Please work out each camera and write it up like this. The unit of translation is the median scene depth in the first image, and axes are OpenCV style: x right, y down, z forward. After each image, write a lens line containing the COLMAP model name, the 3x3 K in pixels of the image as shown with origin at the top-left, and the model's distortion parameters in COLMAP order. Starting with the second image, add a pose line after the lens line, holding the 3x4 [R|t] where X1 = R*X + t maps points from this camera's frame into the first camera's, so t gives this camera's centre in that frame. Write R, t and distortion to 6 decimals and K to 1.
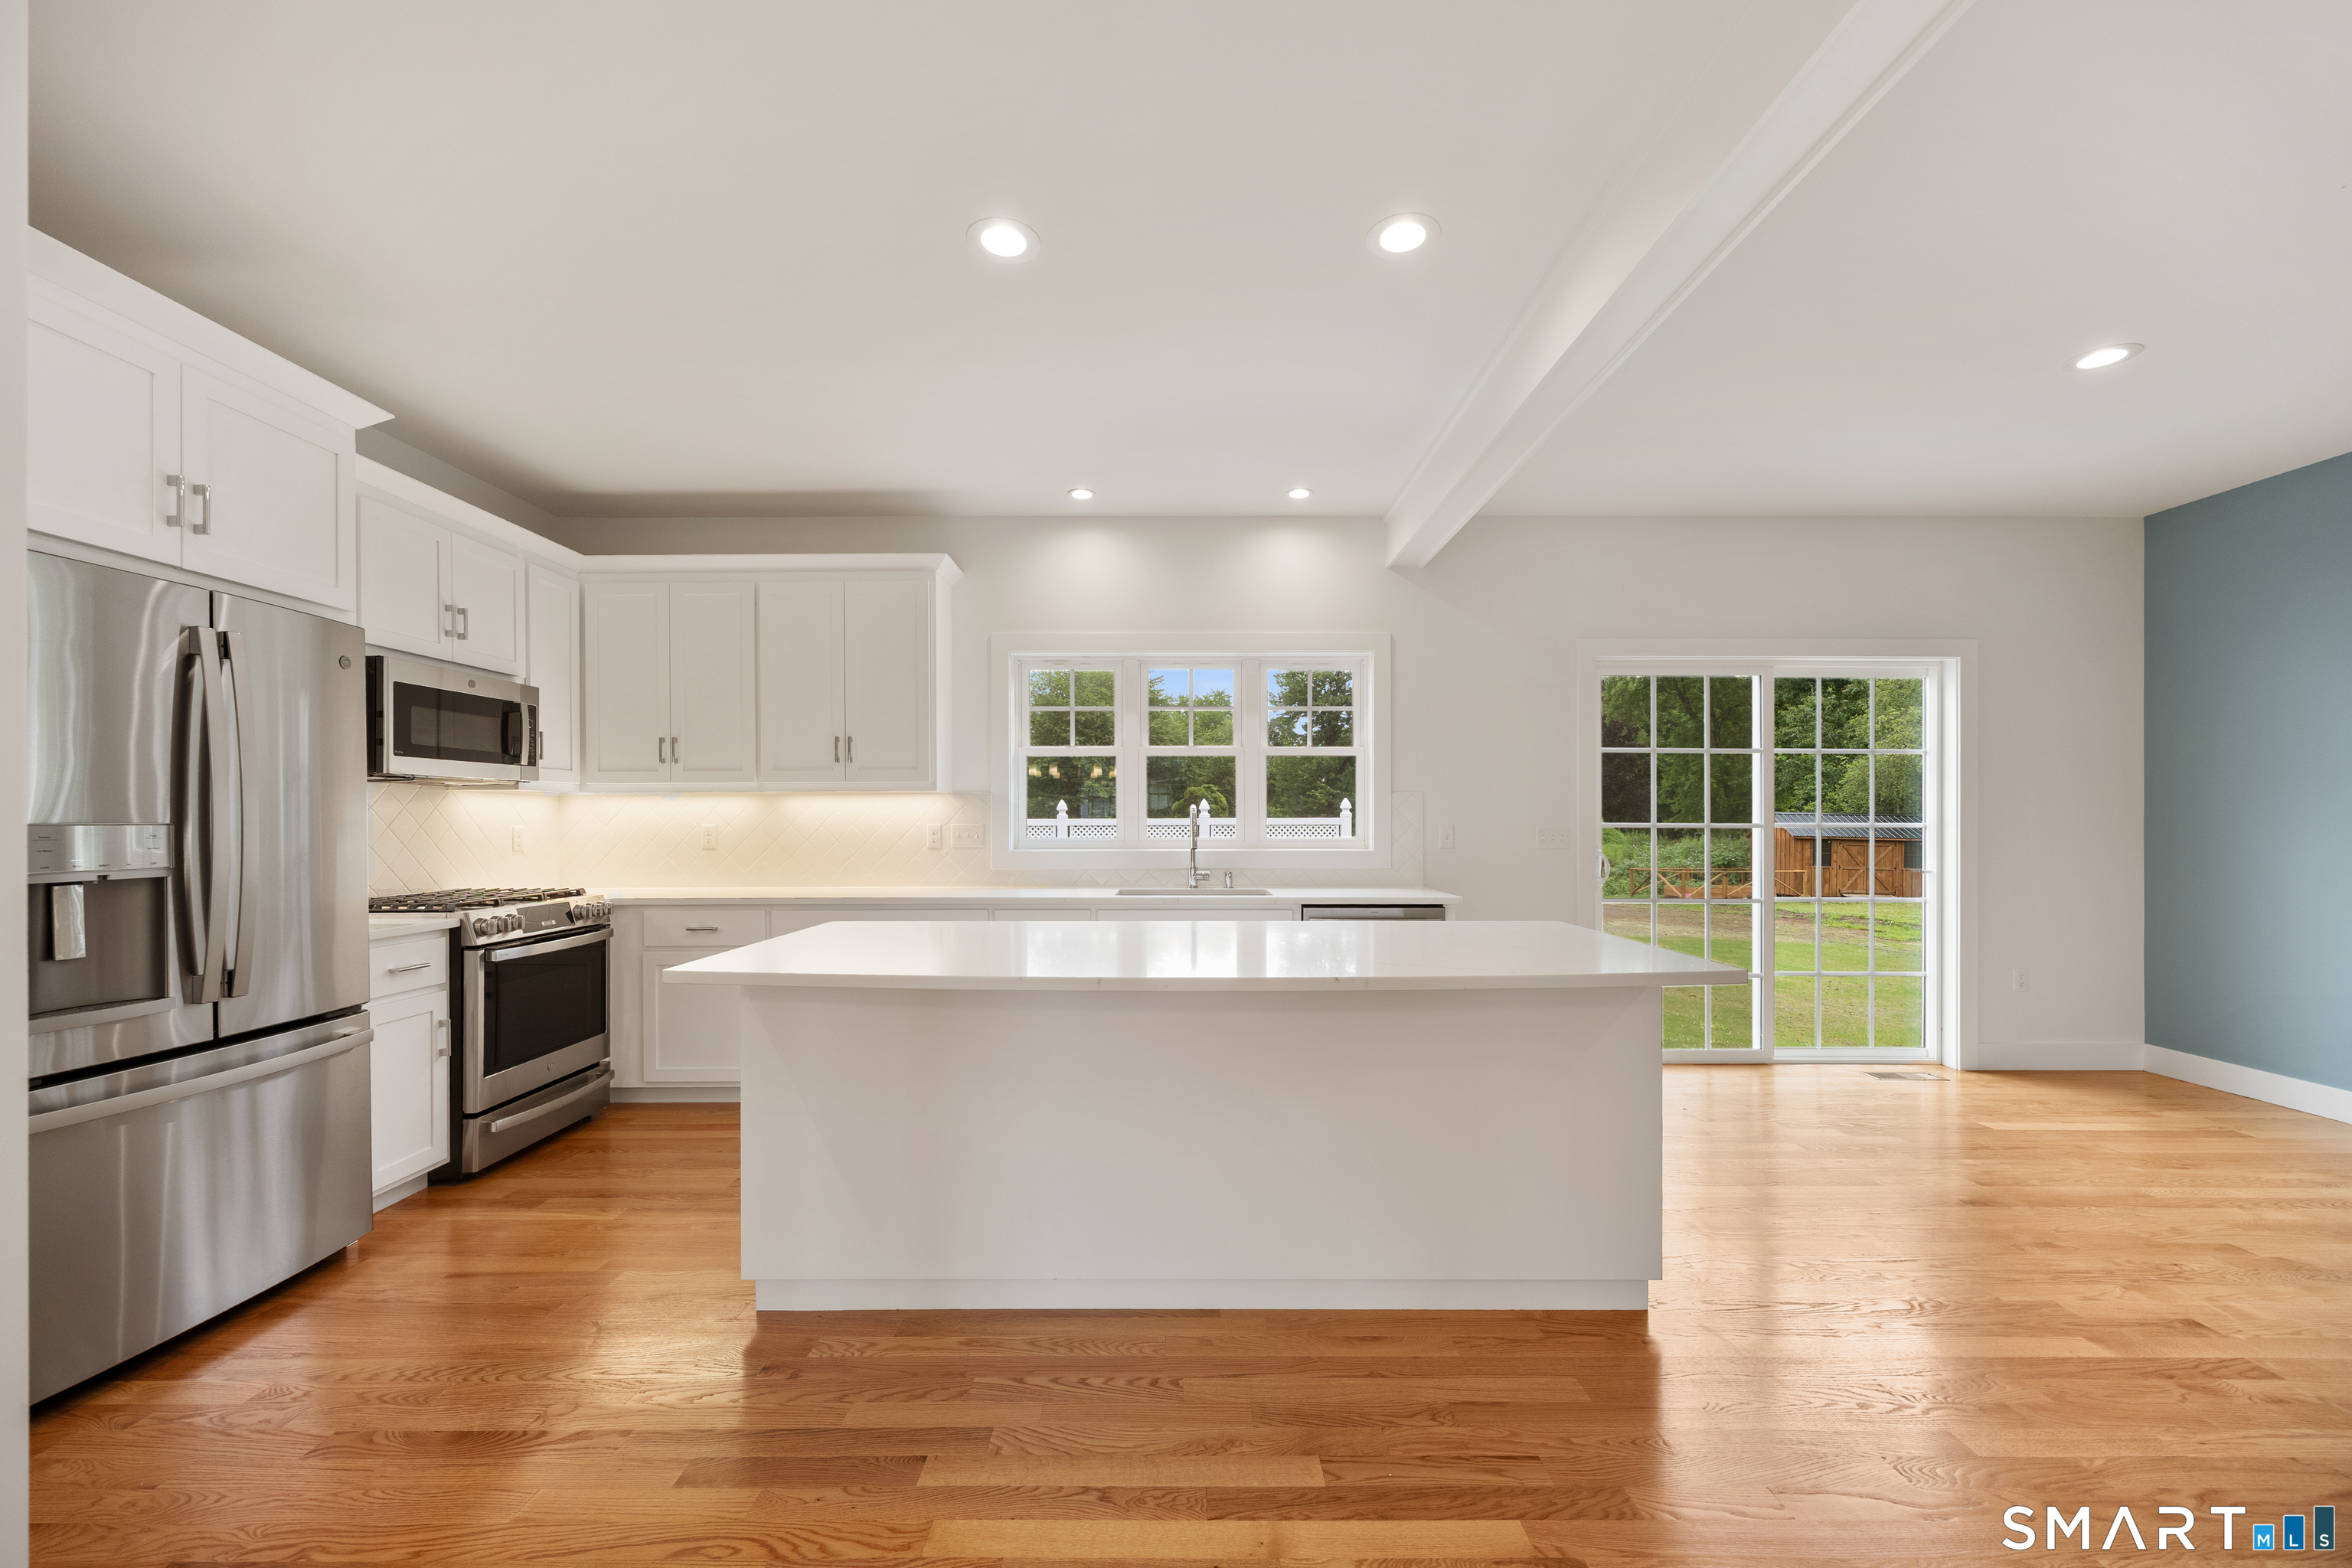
lens RADIAL K [[923.2, 0, 1172.1], [0, 923.2, 825.3], [0, 0, 1]] dist [0.003732, 0.000794]
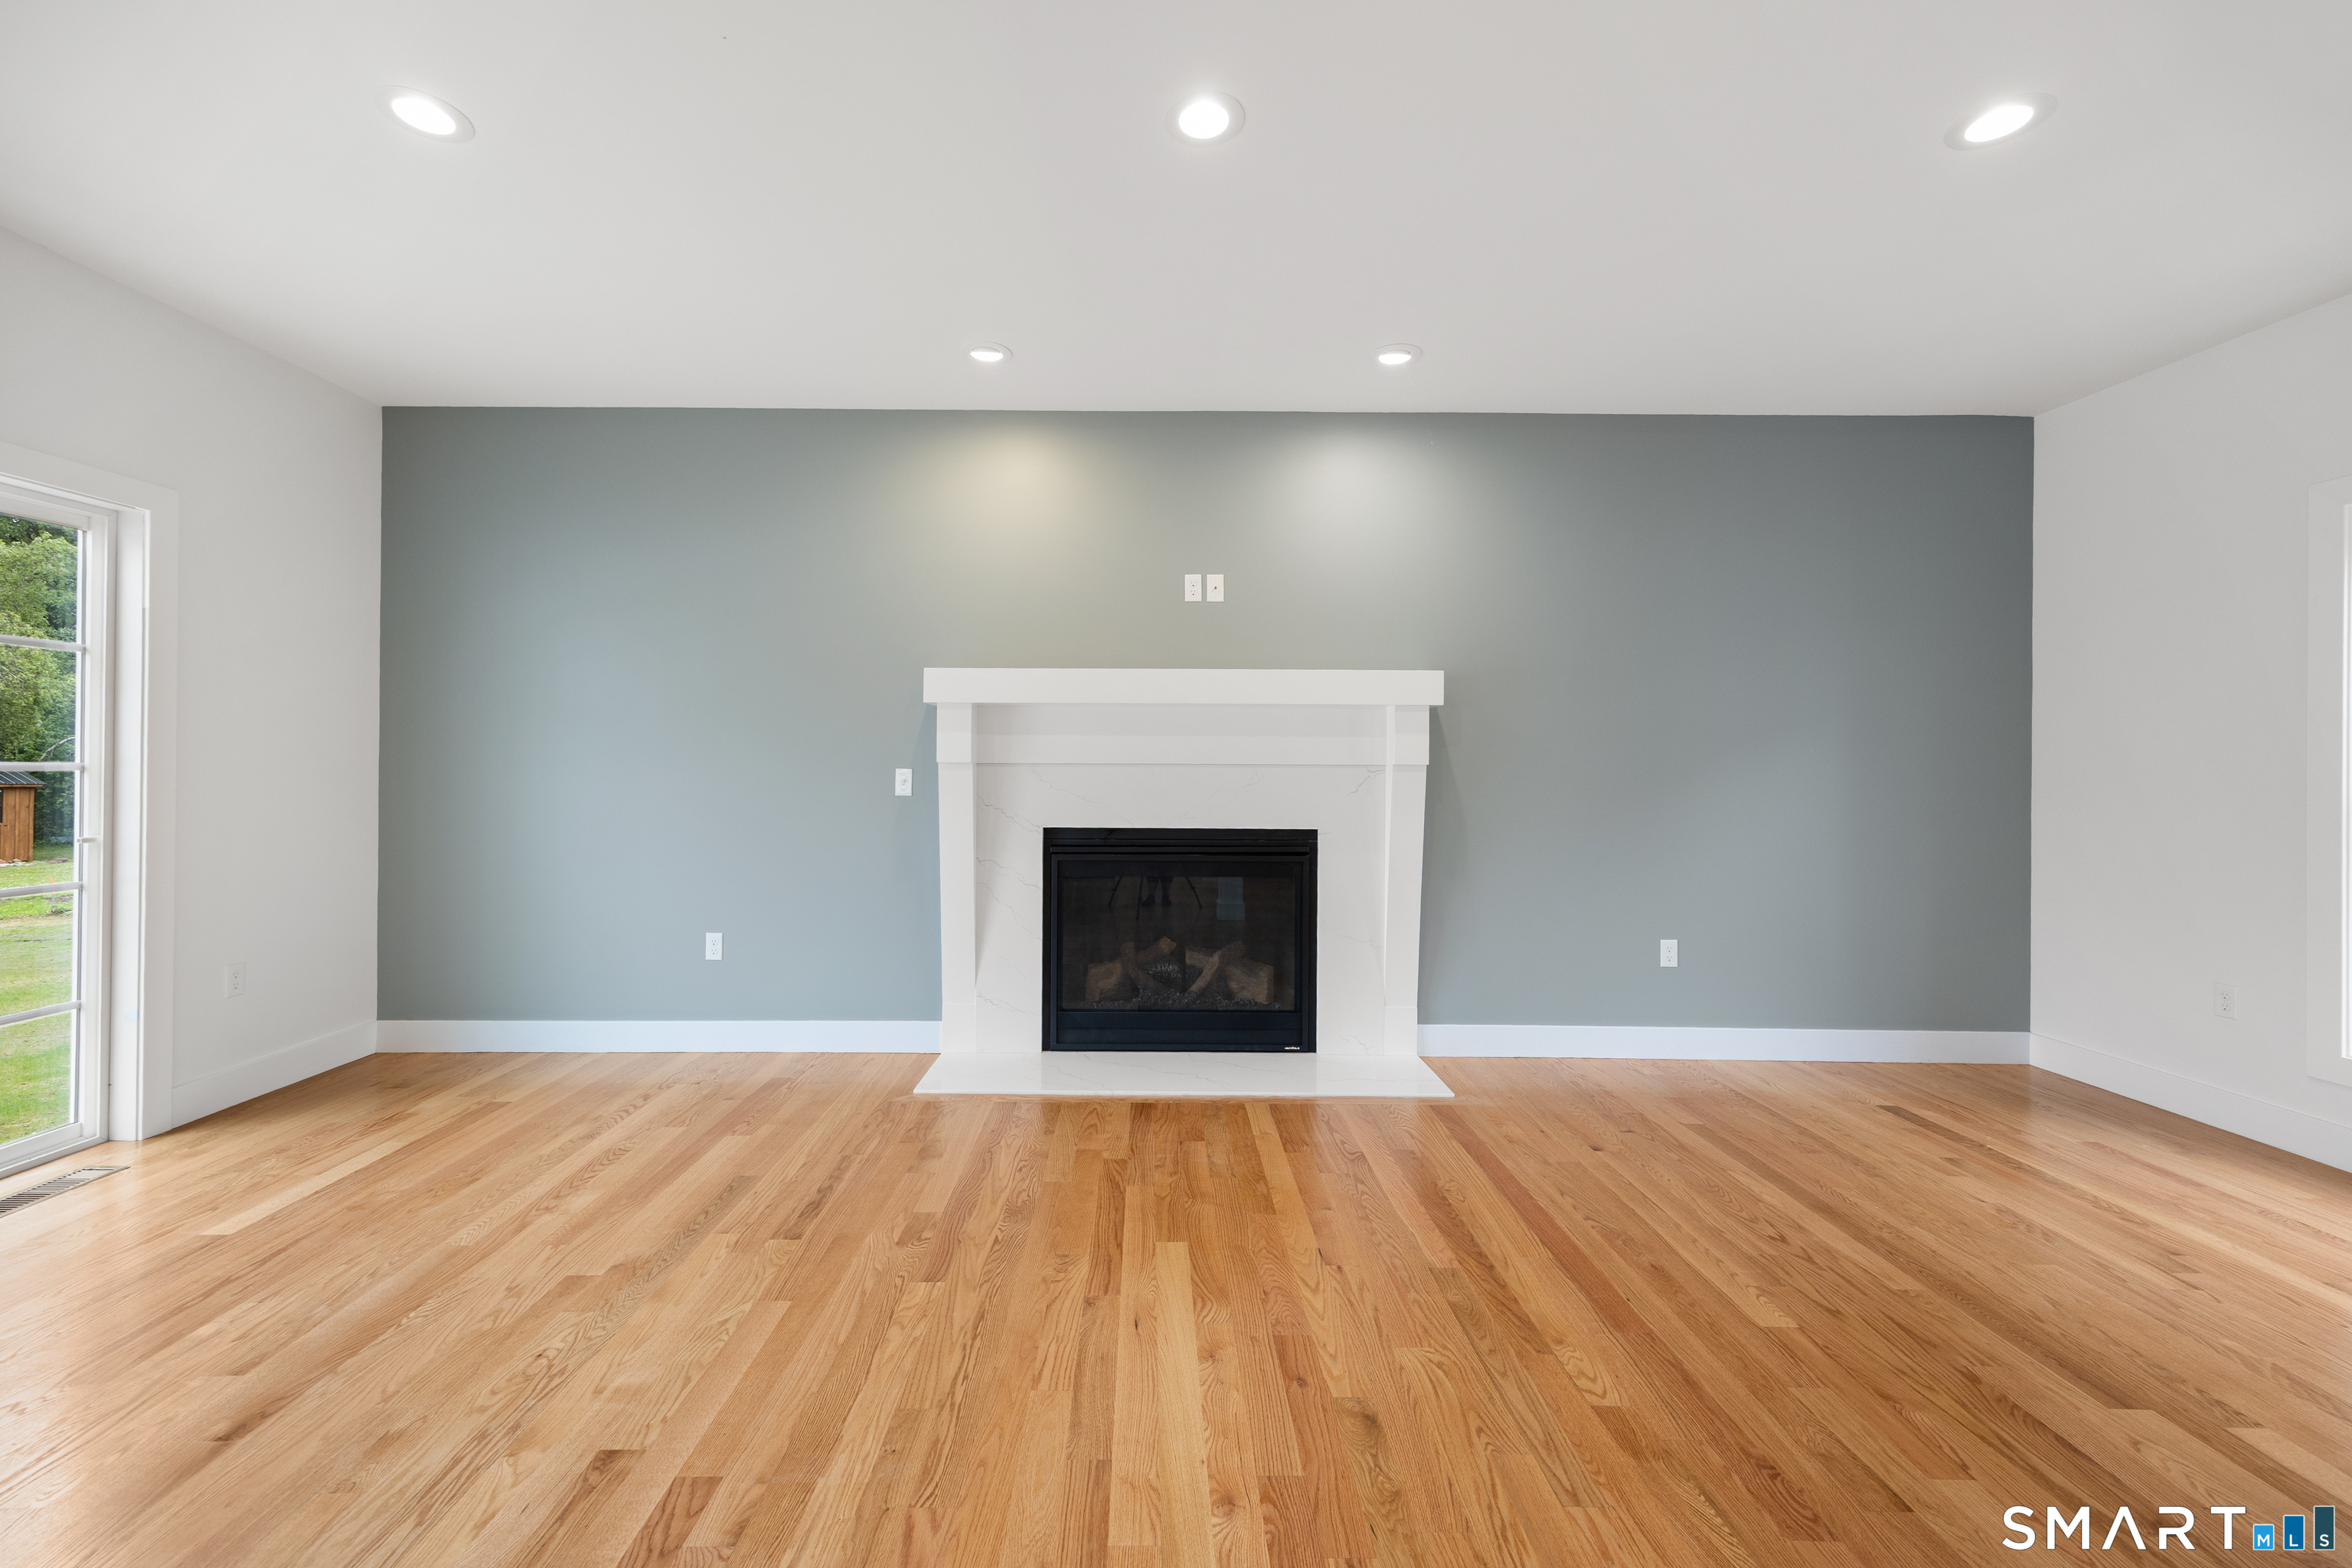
lens RADIAL K [[923.2, 0, 1153.0], [0, 923.2, 760.8], [0, 0, 1]] dist [0.003732, 0.000794]
pose [[-0.004196, 0.011935, 0.999920, 0.217031], [0.000977, 0.999928, -0.011931, 0.006610], [-0.999991, 0.000927, -0.004207, 0.332432]]
